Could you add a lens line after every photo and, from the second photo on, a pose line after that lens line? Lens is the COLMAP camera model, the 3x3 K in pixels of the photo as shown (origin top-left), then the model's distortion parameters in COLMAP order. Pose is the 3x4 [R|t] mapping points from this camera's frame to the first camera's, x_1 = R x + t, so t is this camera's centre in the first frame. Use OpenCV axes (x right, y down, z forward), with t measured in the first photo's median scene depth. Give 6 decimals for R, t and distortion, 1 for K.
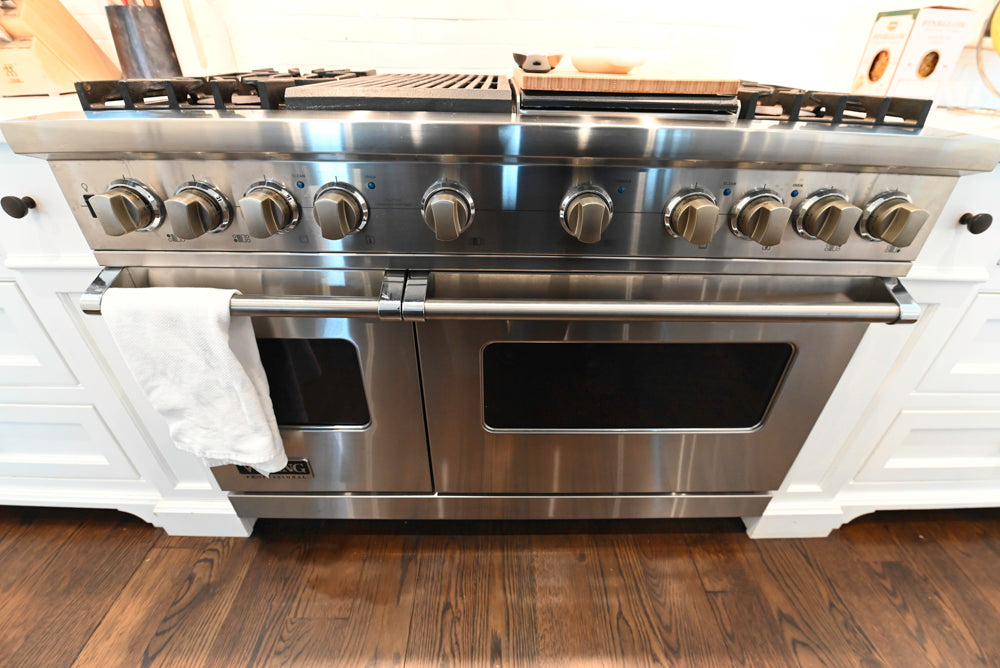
lens RADIAL K [[425.5, 0, 503.3], [0, 425.5, 330.2], [0, 0, 1]] dist [-0.021554, -0.003271]
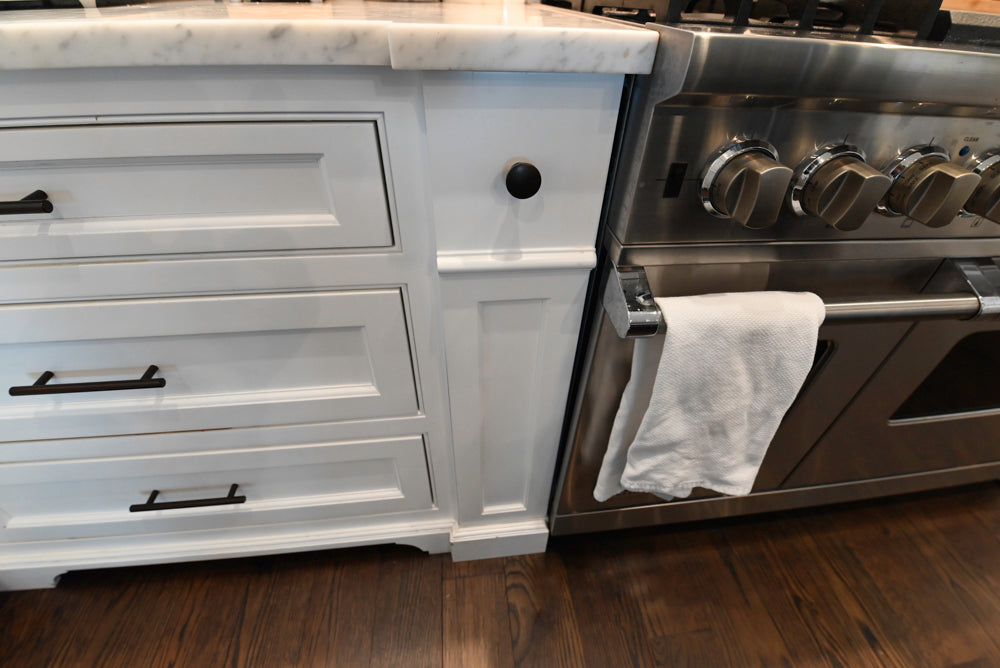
lens RADIAL K [[425.5, 0, 503.8], [0, 425.5, 329.8], [0, 0, 1]] dist [-0.021554, -0.003271]
pose [[0.993462, -0.053031, 0.101095, -0.808283], [0.039201, 0.990180, 0.134190, -0.099151], [-0.107219, -0.129350, 0.985785, 0.206147]]
